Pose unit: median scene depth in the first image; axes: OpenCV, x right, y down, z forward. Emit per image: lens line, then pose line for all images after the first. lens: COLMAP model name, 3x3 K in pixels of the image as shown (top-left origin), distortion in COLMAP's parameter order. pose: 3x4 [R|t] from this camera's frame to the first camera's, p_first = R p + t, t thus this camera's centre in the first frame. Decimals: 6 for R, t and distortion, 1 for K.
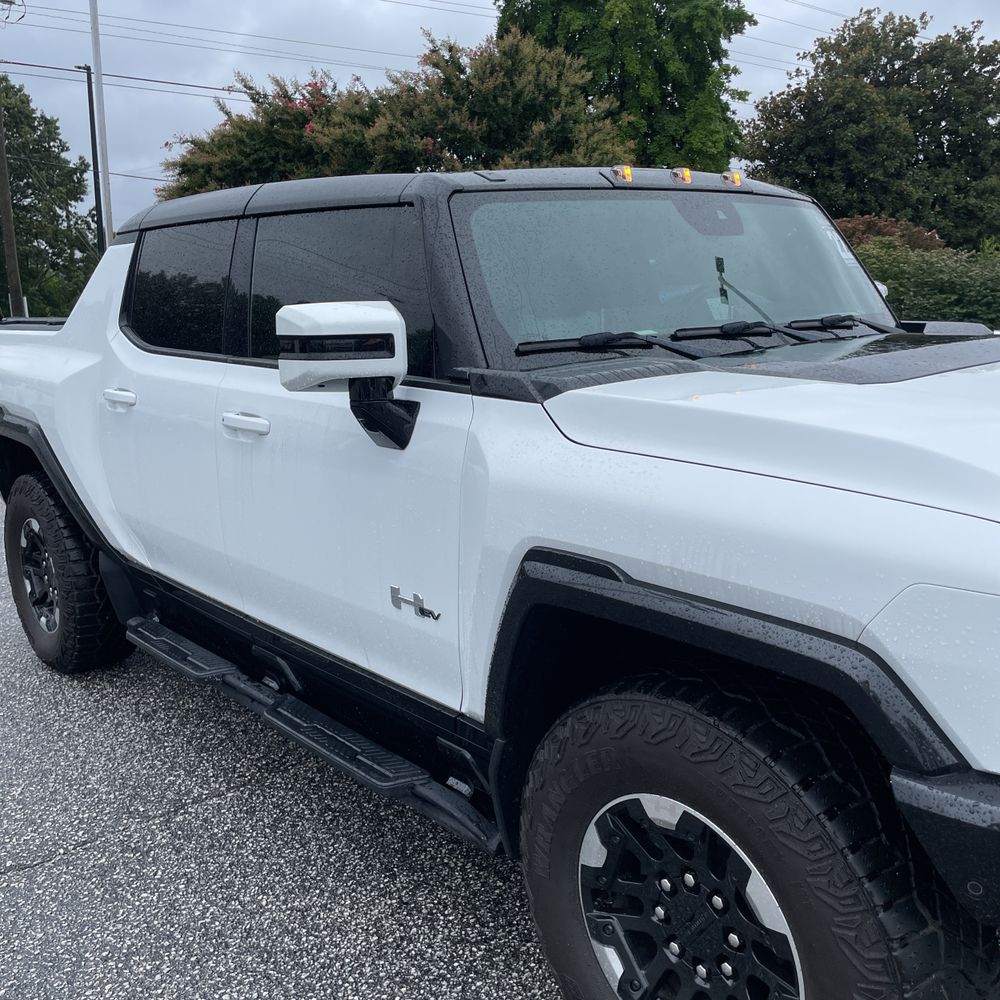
lens RADIAL K [[1002.9, 0, 514.9], [0, 1002.9, 495.8], [0, 0, 1]] dist [0.077709, -0.098057]
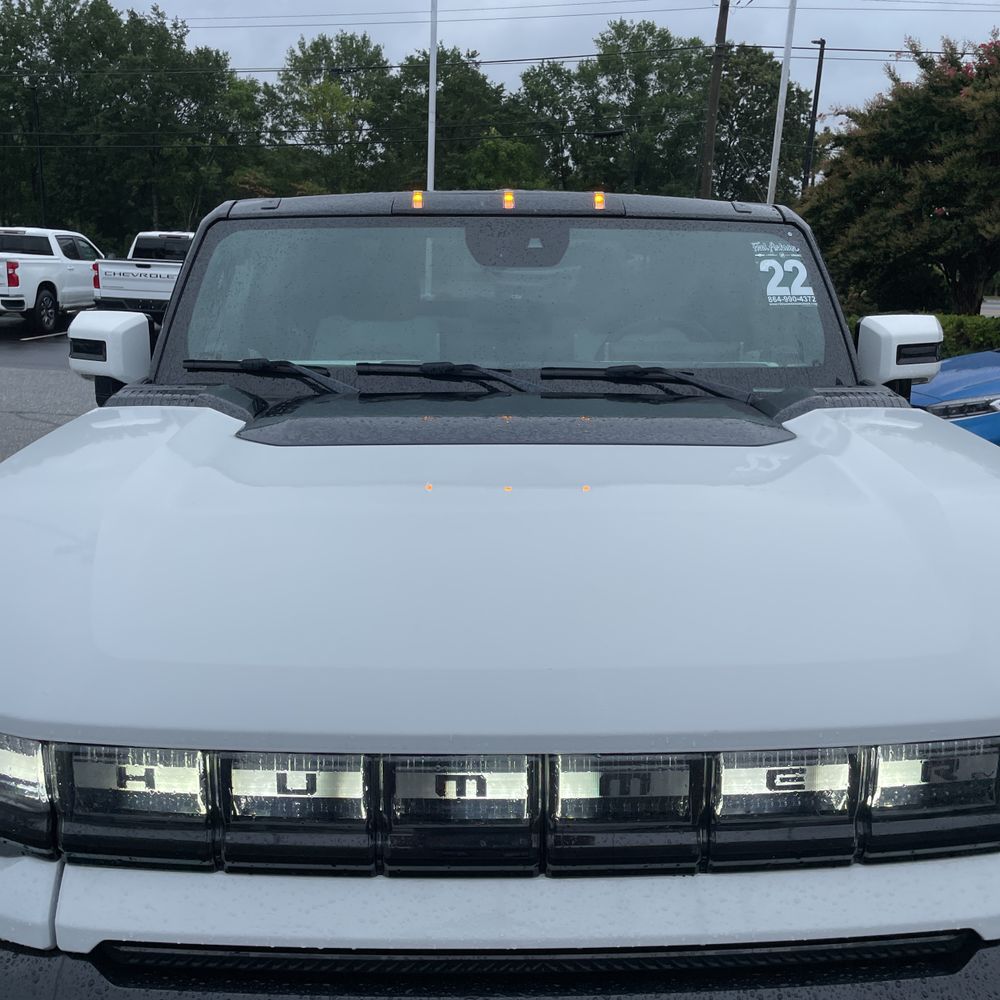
lens RADIAL K [[1002.9, 0, 514.9], [0, 1002.9, 495.8], [0, 0, 1]] dist [0.077709, -0.098057]
pose [[0.767698, 0.187060, -0.612902, 0.106842], [-0.168919, 0.981691, 0.088033, -0.018739], [0.618147, 0.035948, 0.785240, 0.041254]]
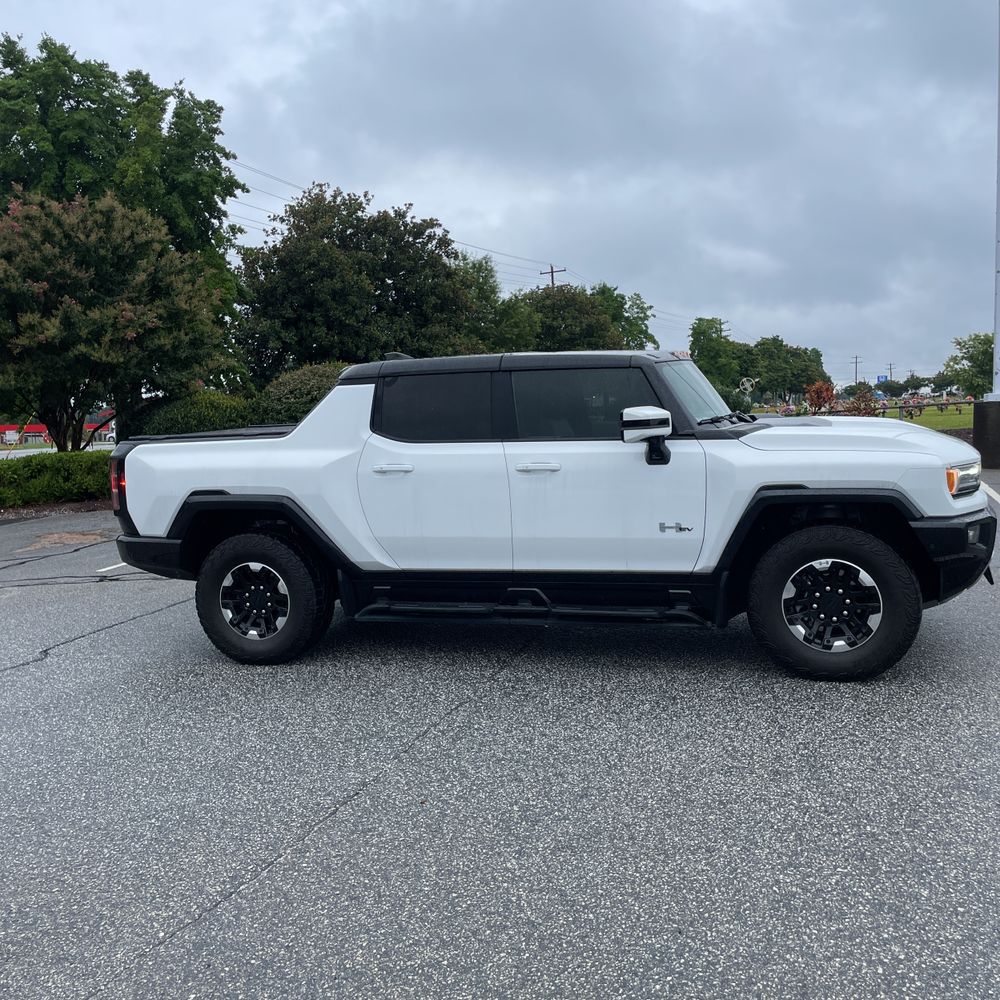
lens RADIAL K [[982.5, 0, 500.0], [0, 982.5, 500.0], [0, 0, 1]] dist [0.080757, -0.119682]
pose [[0.858689, -0.067982, 0.507969, -0.185532], [0.128132, 0.988164, -0.084351, 0.020842], [-0.496222, 0.137518, 0.857235, -0.093477]]
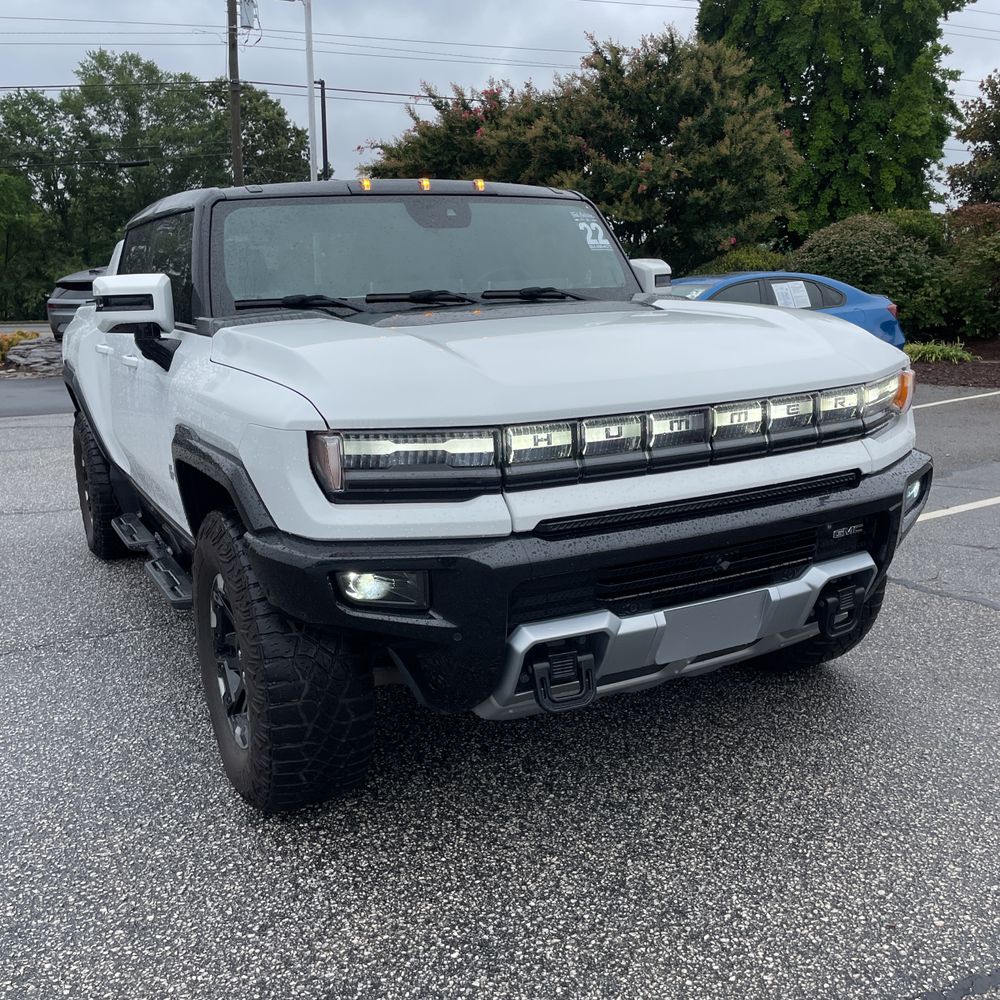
lens RADIAL K [[998.4, 0, 496.1], [0, 998.4, 498.6], [0, 0, 1]] dist [0.101419, -0.154298]
pose [[0.970494, 0.046737, -0.236551, 0.080284], [-0.044737, 0.998903, 0.013817, 0.011244], [0.236938, -0.002827, 0.971521, -0.039982]]
